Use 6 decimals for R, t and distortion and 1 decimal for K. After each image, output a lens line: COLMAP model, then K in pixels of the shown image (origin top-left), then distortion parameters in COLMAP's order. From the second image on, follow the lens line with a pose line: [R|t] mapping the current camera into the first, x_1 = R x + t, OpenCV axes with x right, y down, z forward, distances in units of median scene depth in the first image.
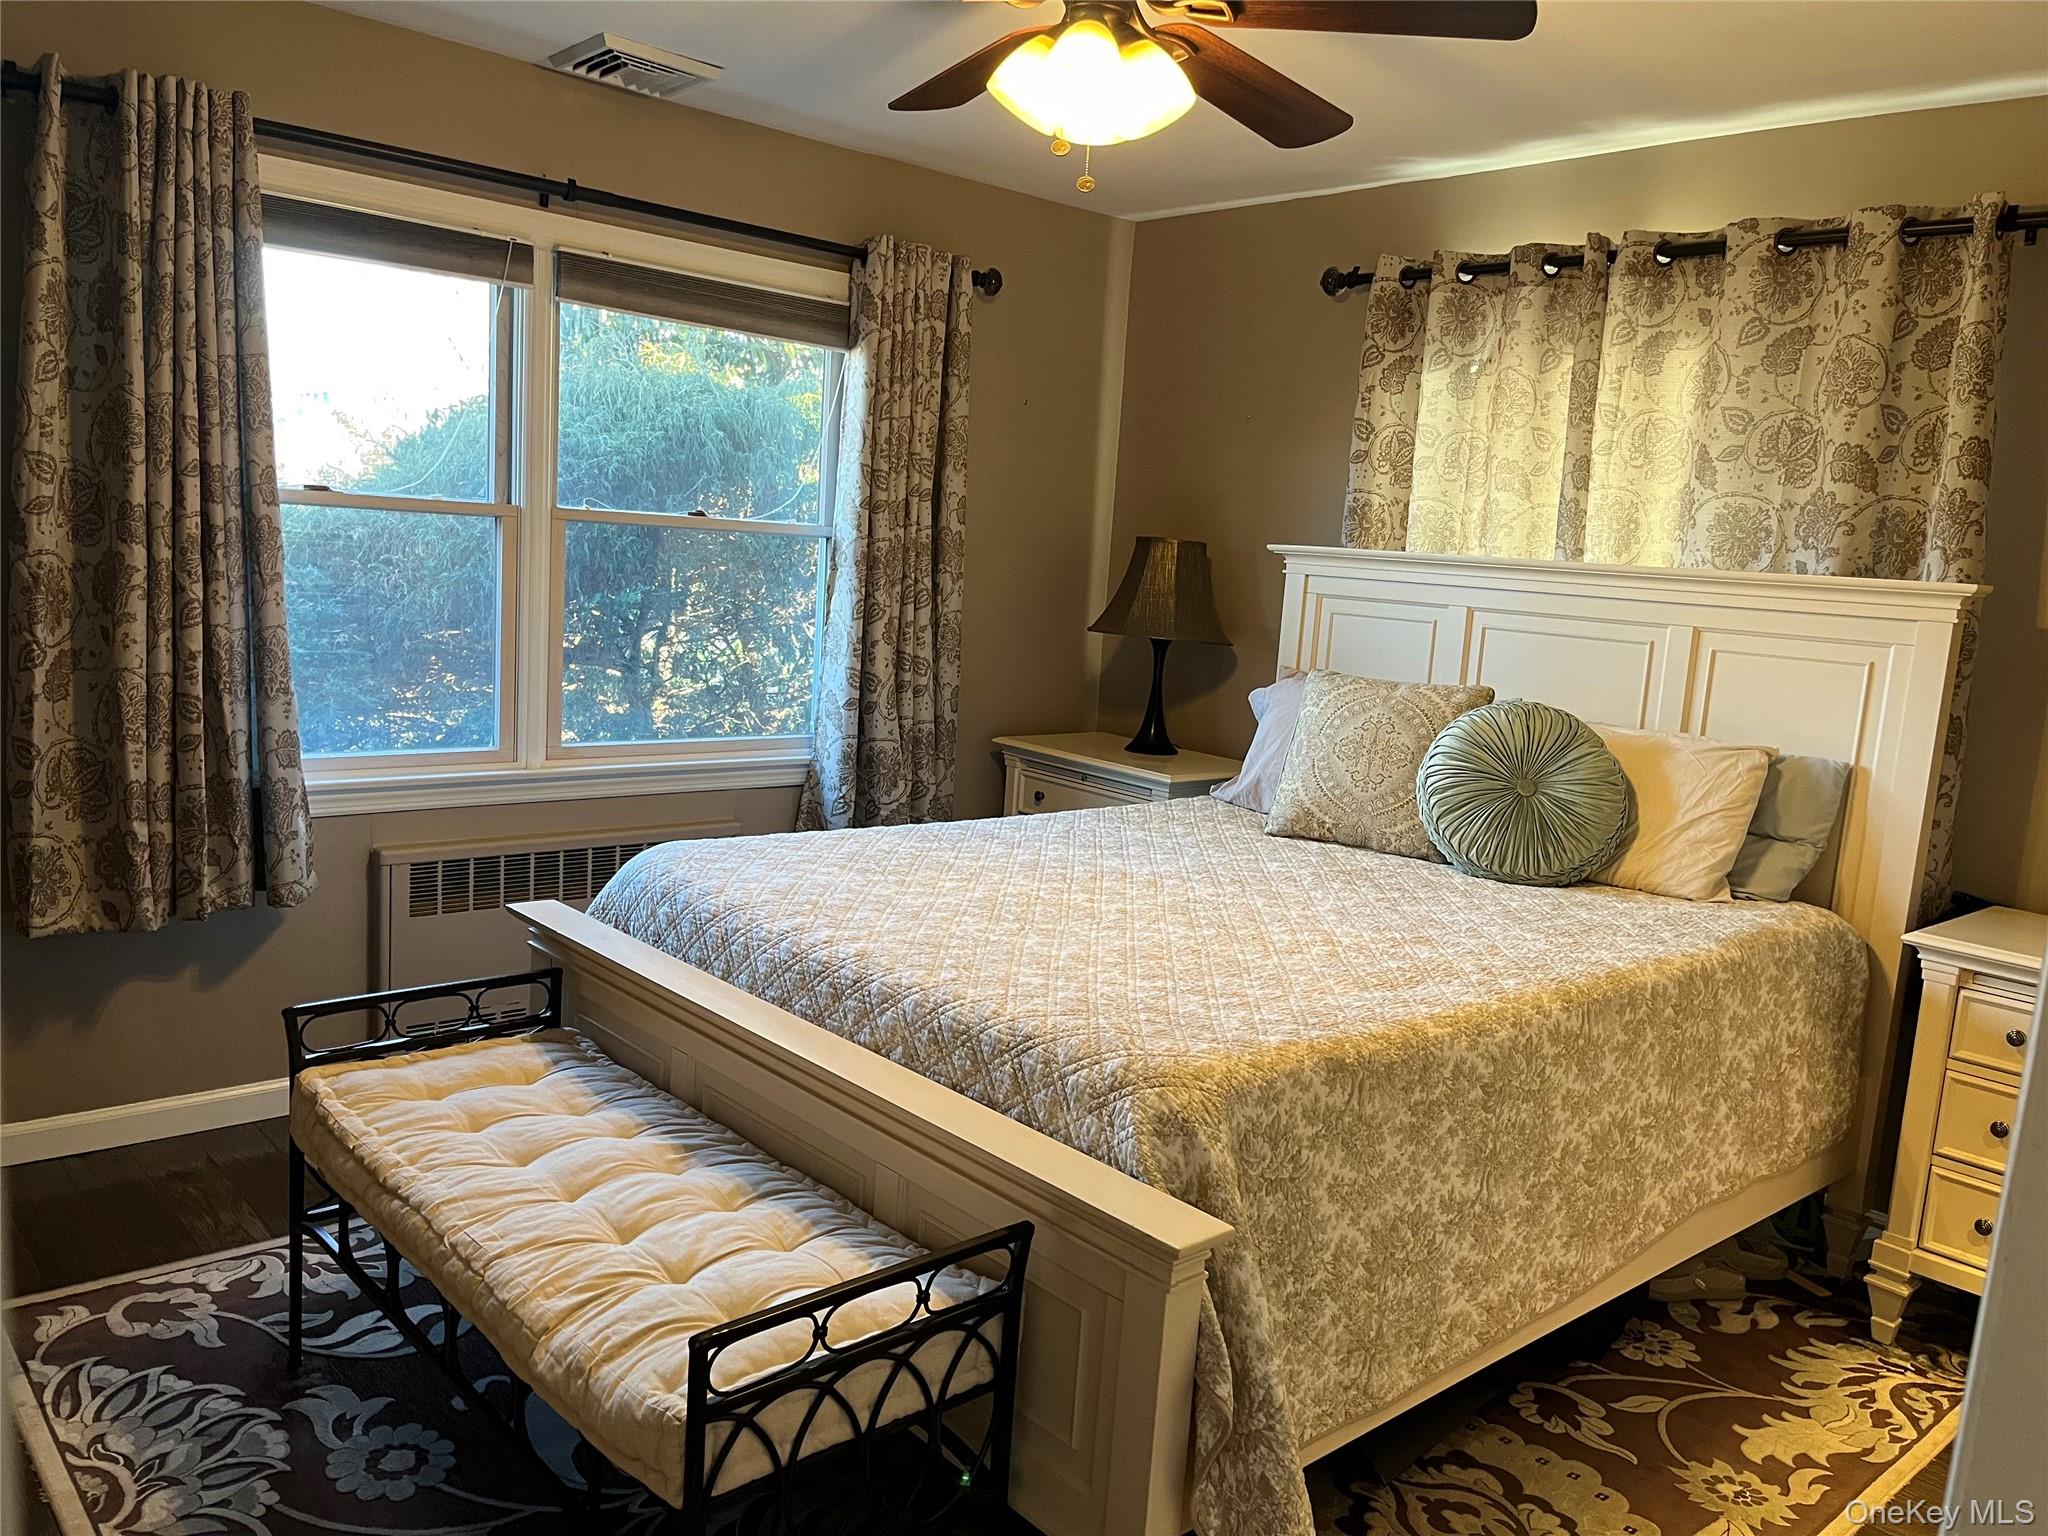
lens RADIAL K [[1538.1, 0, 1014.2], [0, 1538.1, 775.1], [0, 0, 1]] dist [0.066997, -0.097418]
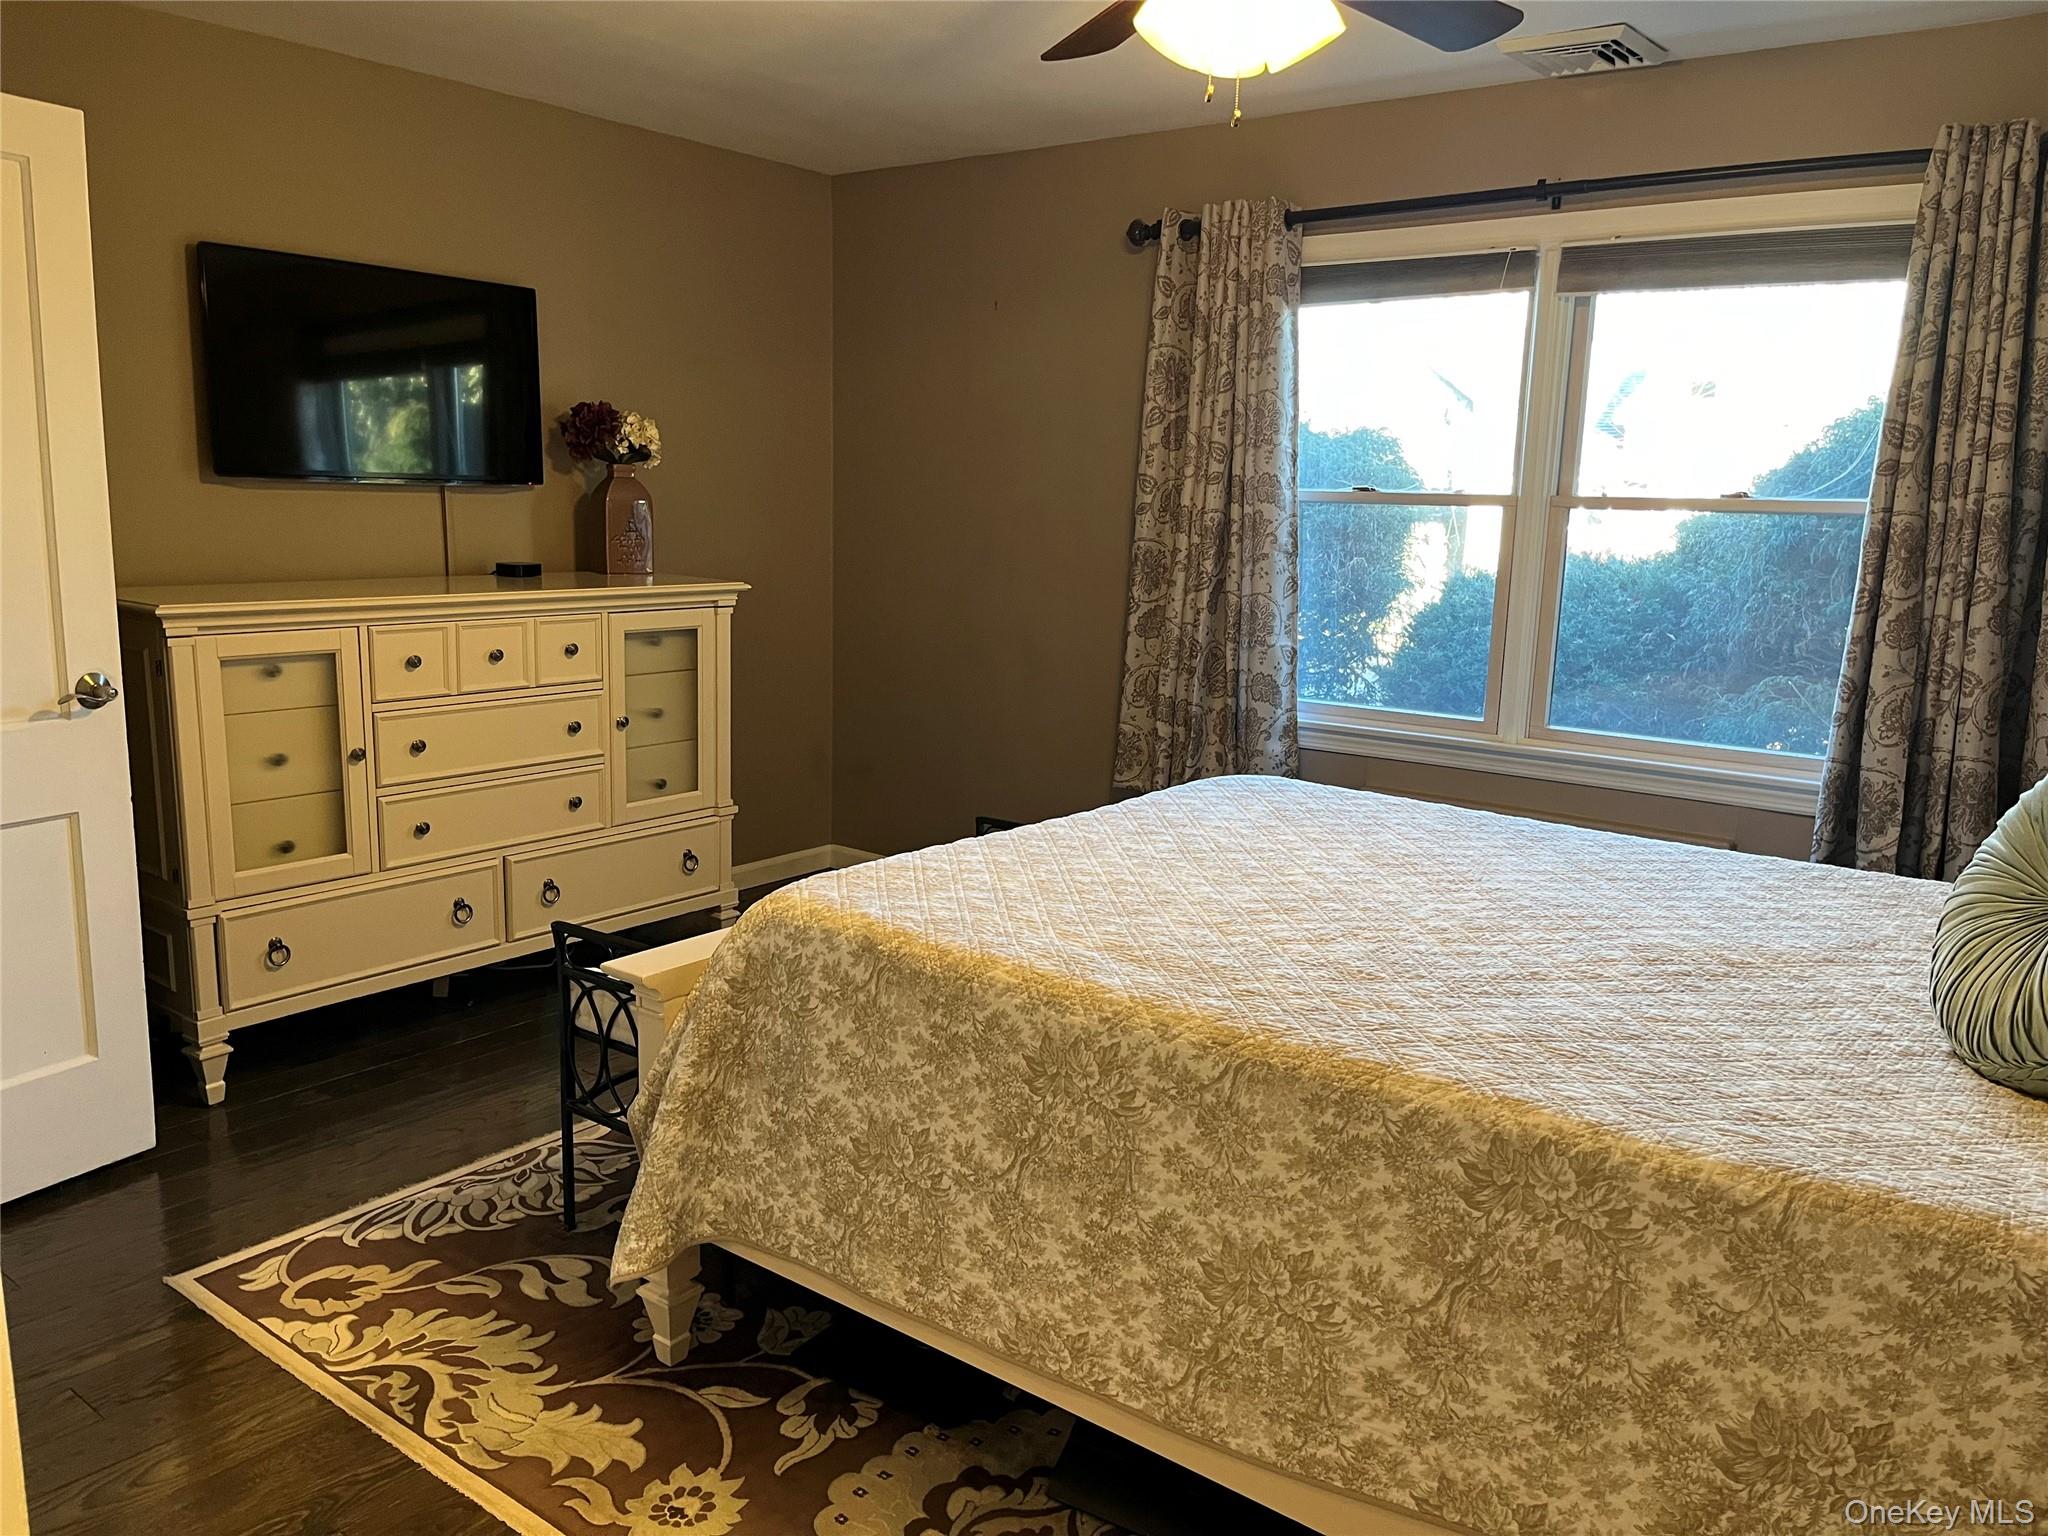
lens RADIAL K [[1538.1, 0, 1014.2], [0, 1538.1, 775.1], [0, 0, 1]] dist [0.066997, -0.097418]
pose [[0.184975, 0.117189, -0.975731, 0.855640], [-0.163194, 0.982742, 0.087093, -0.025397], [0.969098, 0.143124, 0.200908, 0.593165]]
